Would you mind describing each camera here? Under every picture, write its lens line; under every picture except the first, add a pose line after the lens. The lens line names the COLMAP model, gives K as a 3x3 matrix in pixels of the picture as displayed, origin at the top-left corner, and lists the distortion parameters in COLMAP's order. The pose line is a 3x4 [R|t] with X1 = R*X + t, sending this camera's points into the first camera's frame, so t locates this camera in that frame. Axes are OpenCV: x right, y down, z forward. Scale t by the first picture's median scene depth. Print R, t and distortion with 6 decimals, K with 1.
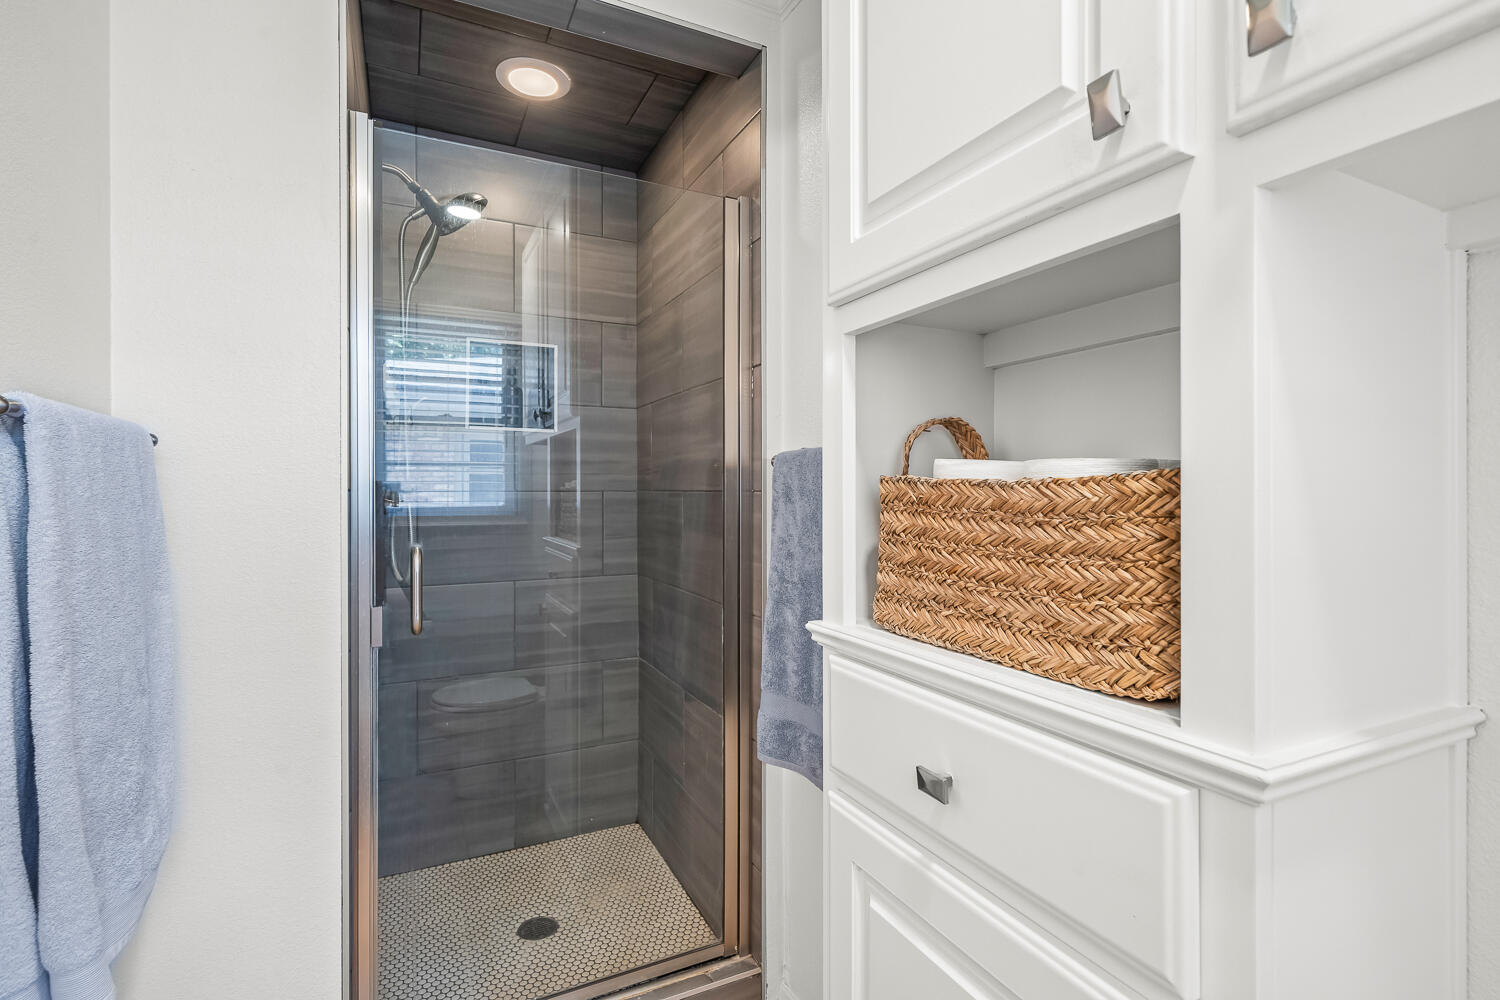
lens RADIAL K [[694.6, 0, 745.5], [0, 694.6, 490.7], [0, 0, 1]] dist [-0.020990, -0.000026]
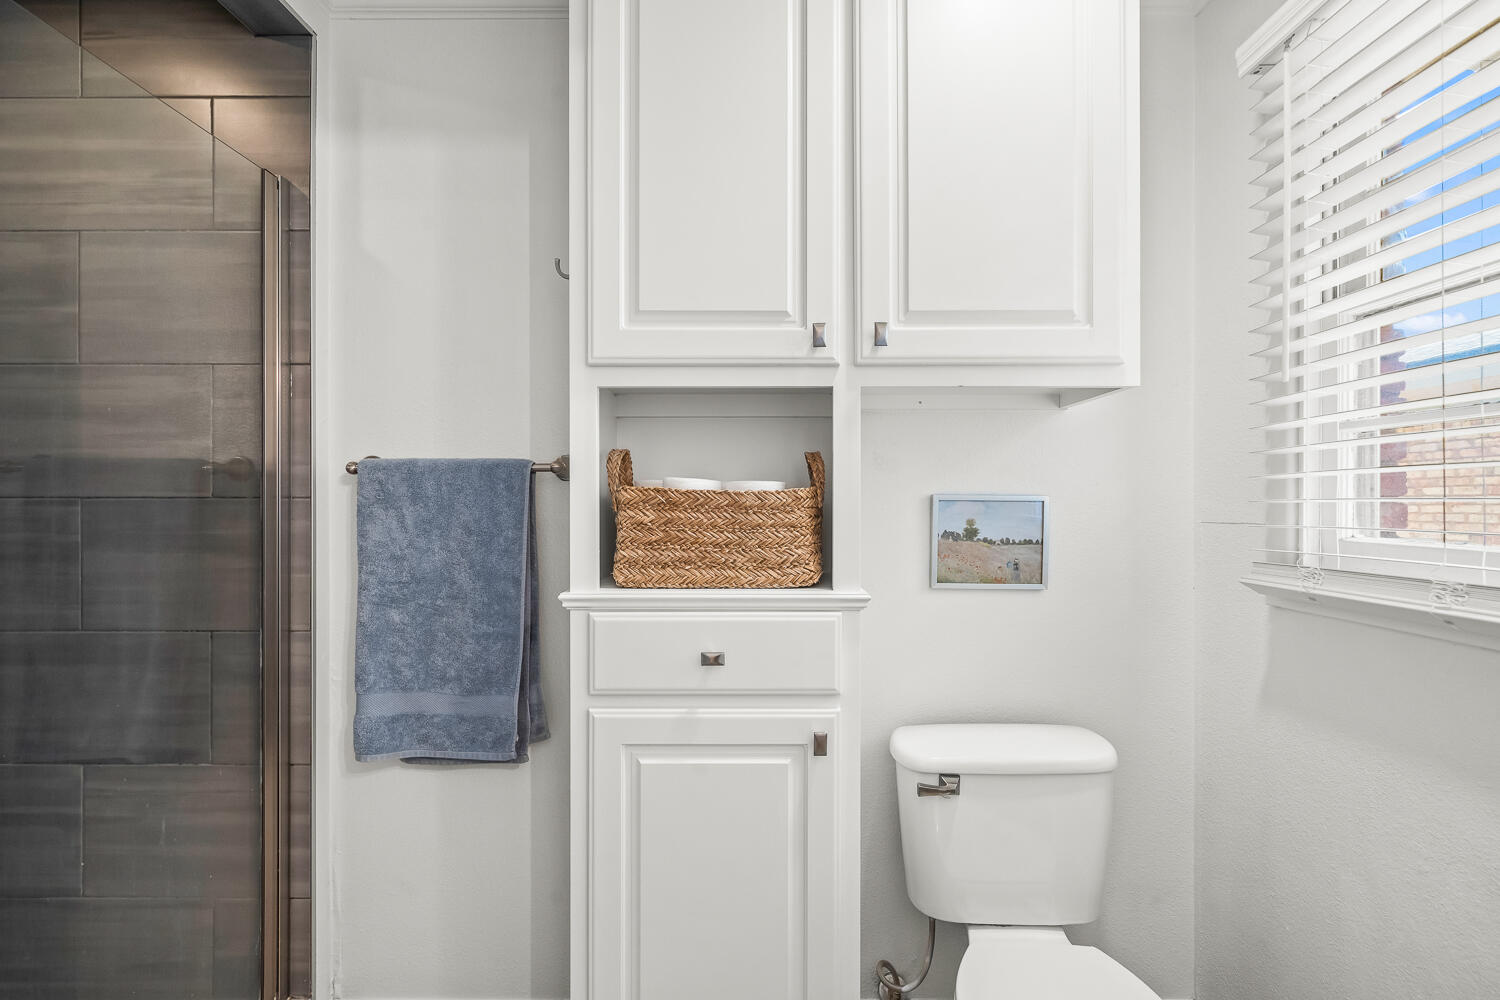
lens RADIAL K [[631.1, 0, 750.0], [0, 631.1, 500.0], [0, 0, 1]] dist [-0.010535, -0.000010]
pose [[0.443768, 0.001566, 0.896140, -1.153392], [-0.001067, 0.999999, -0.001219, 0.011742], [-0.896141, -0.000415, 0.443769, 0.180780]]
